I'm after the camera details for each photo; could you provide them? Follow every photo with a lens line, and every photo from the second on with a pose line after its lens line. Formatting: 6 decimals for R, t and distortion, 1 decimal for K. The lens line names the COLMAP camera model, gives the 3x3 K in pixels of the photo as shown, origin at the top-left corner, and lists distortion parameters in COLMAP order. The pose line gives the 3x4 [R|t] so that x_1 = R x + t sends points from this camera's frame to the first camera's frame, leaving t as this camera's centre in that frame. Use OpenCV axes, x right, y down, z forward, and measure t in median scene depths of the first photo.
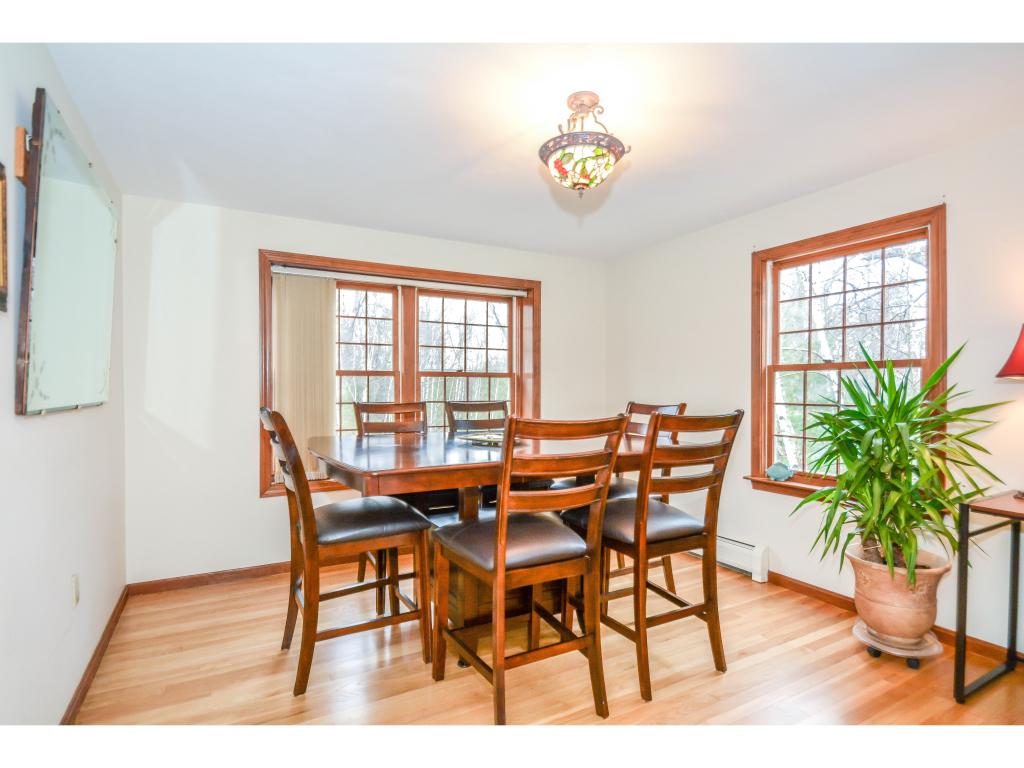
lens RADIAL K [[512.8, 0, 509.3], [0, 512.8, 390.6], [0, 0, 1]] dist [-0.018557, -0.000909]
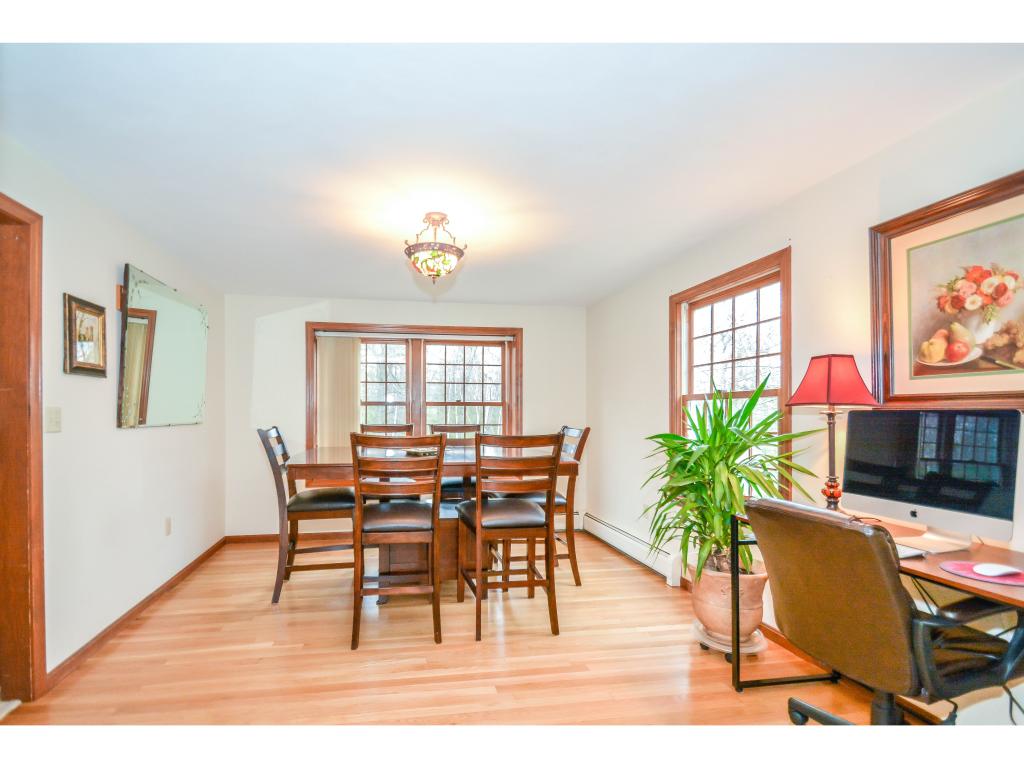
lens RADIAL K [[469.0, 0, 480.2], [0, 469.0, 408.1], [0, 0, 1]] dist [-0.003217, -0.001930]
pose [[0.945793, -0.002226, -0.324762, 0.418264], [-0.003491, 0.999849, -0.017019, -0.001002], [0.324751, 0.017230, 0.945642, -0.128663]]
